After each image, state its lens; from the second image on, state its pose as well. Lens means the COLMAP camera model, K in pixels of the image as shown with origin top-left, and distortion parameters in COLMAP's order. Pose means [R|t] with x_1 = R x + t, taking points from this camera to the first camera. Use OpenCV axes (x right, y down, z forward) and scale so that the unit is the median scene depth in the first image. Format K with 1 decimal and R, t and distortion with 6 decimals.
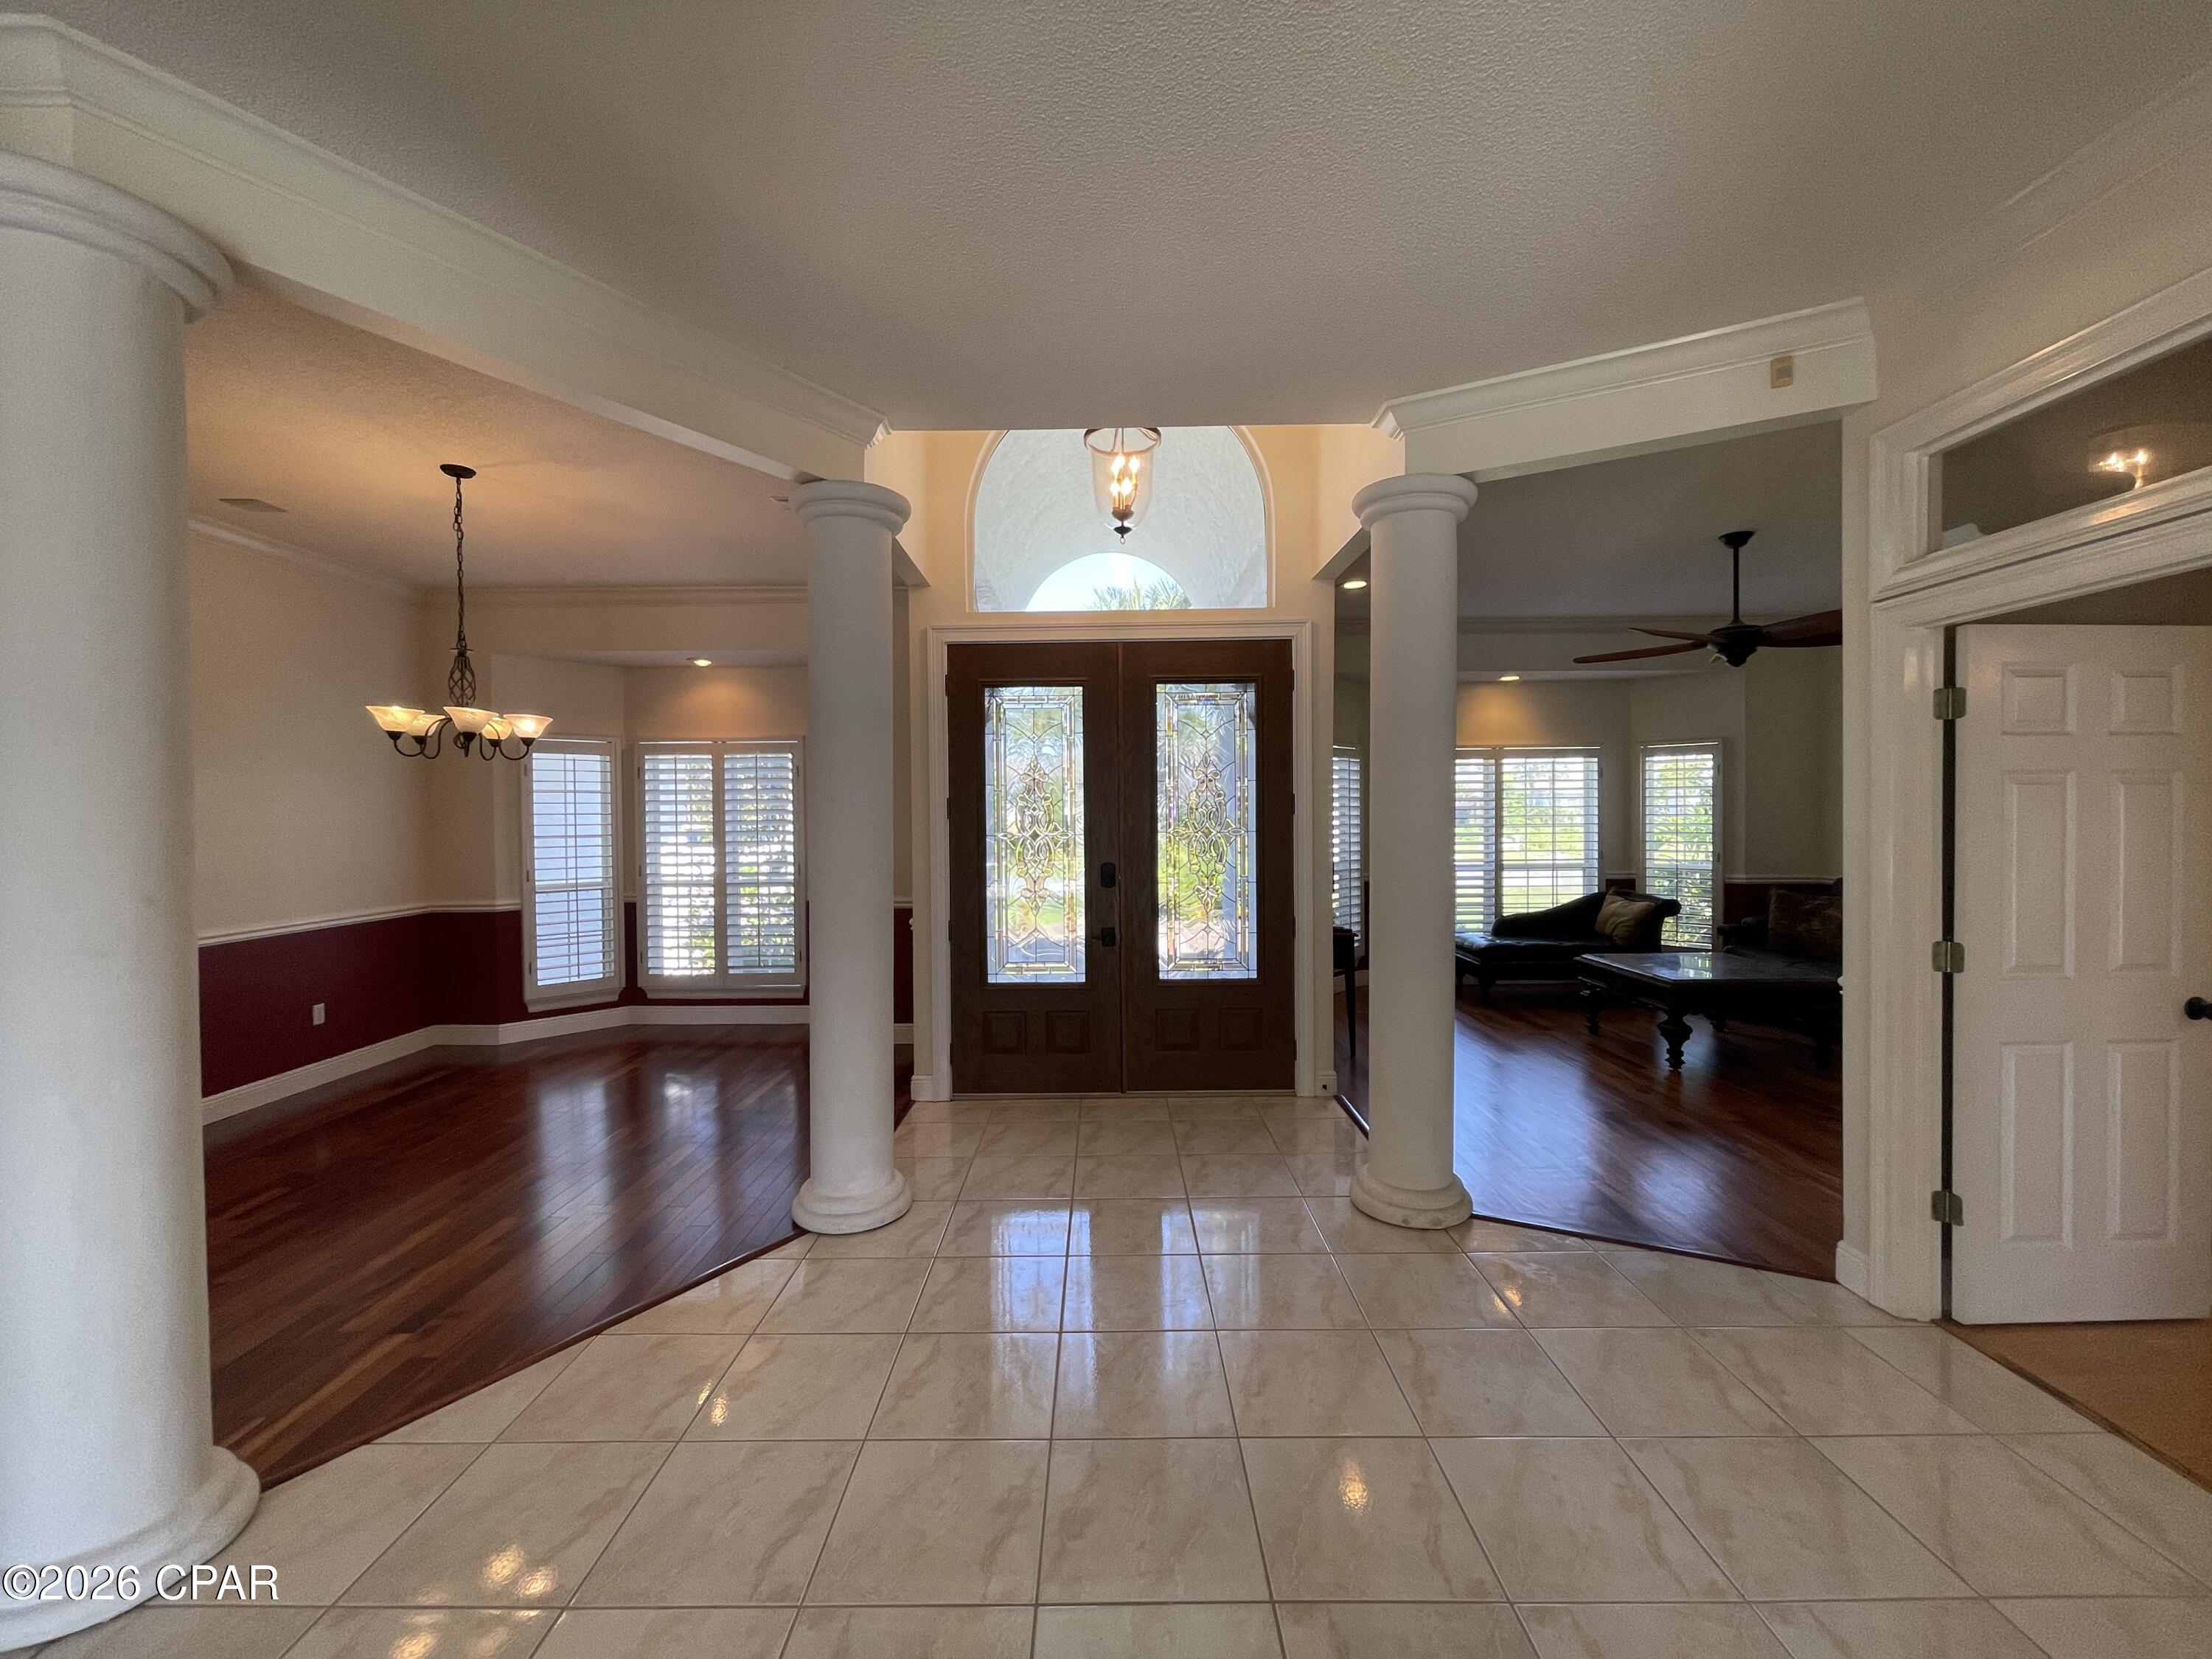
lens RADIAL K [[883.1, 0, 1106.0], [0, 883.1, 829.5], [0, 0, 1]] dist [-0.014544, 0.000028]
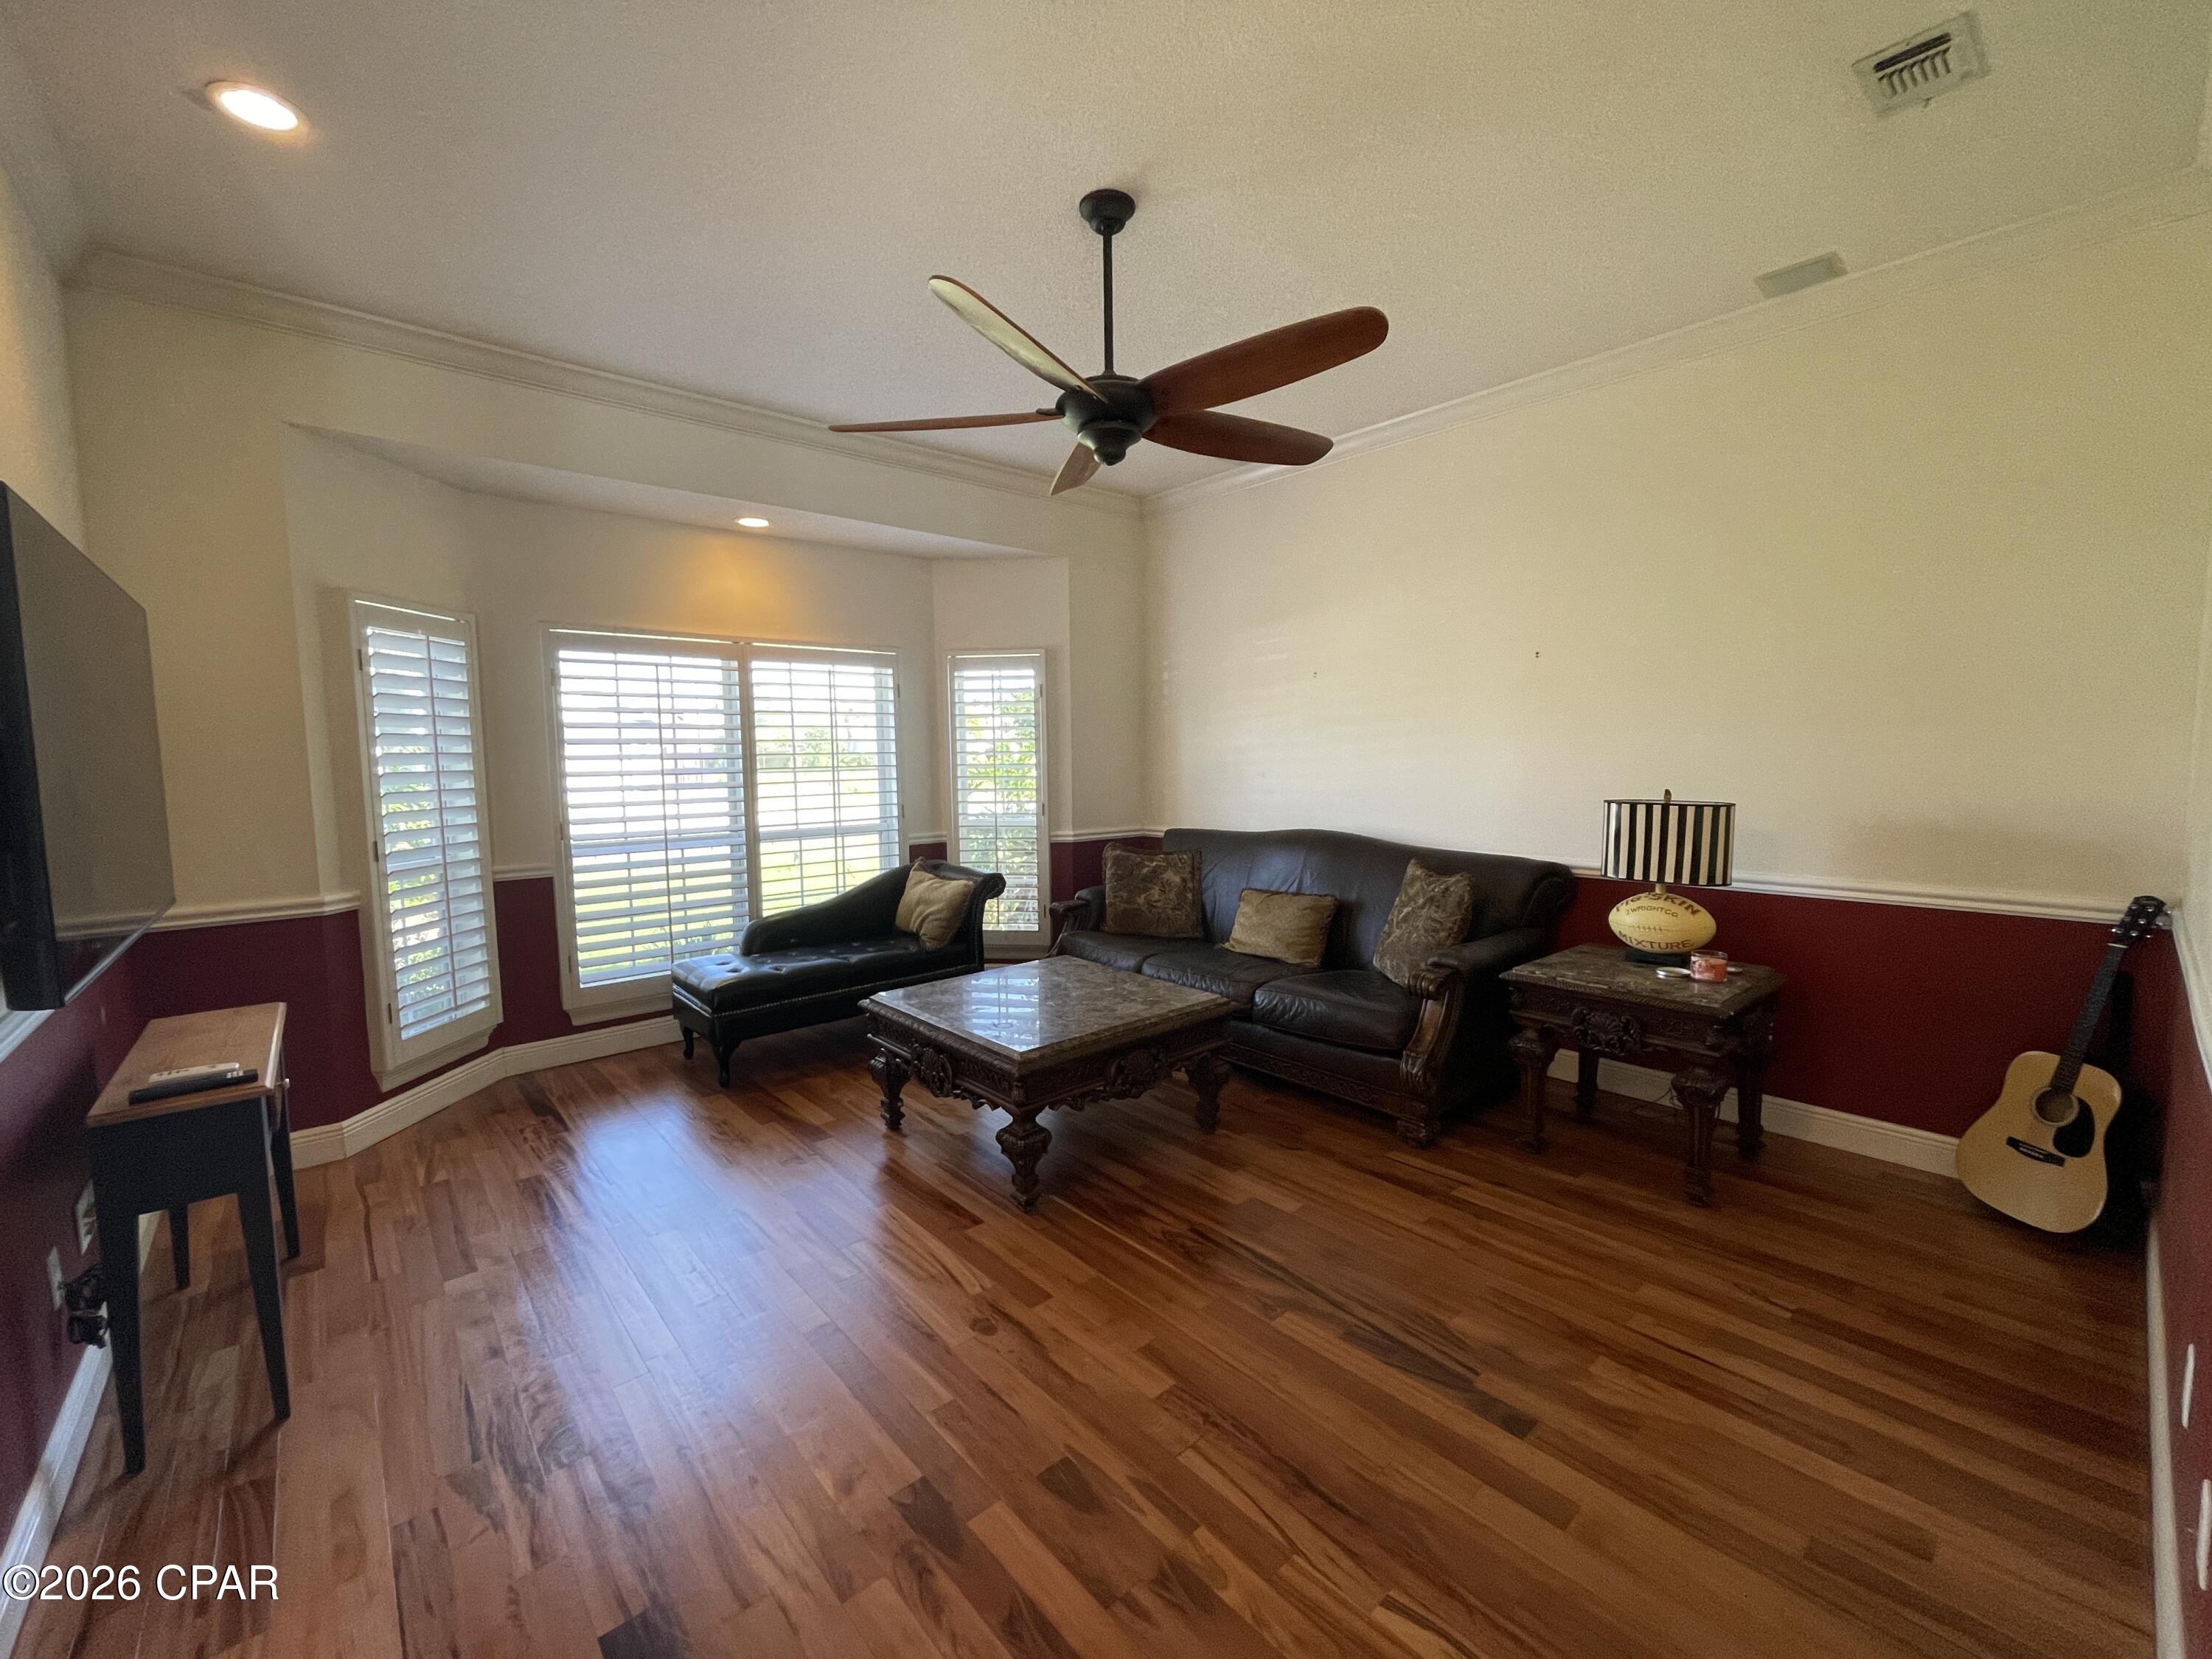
lens RADIAL K [[899.3, 0, 1101.7], [0, 899.3, 826.7], [0, 0, 1]] dist [-0.001927, 0.000727]
pose [[0.750447, -0.054561, 0.658675, 0.223585], [0.016596, 0.997828, 0.063746, -0.001223], [-0.660723, -0.036907, 0.749722, 0.381056]]
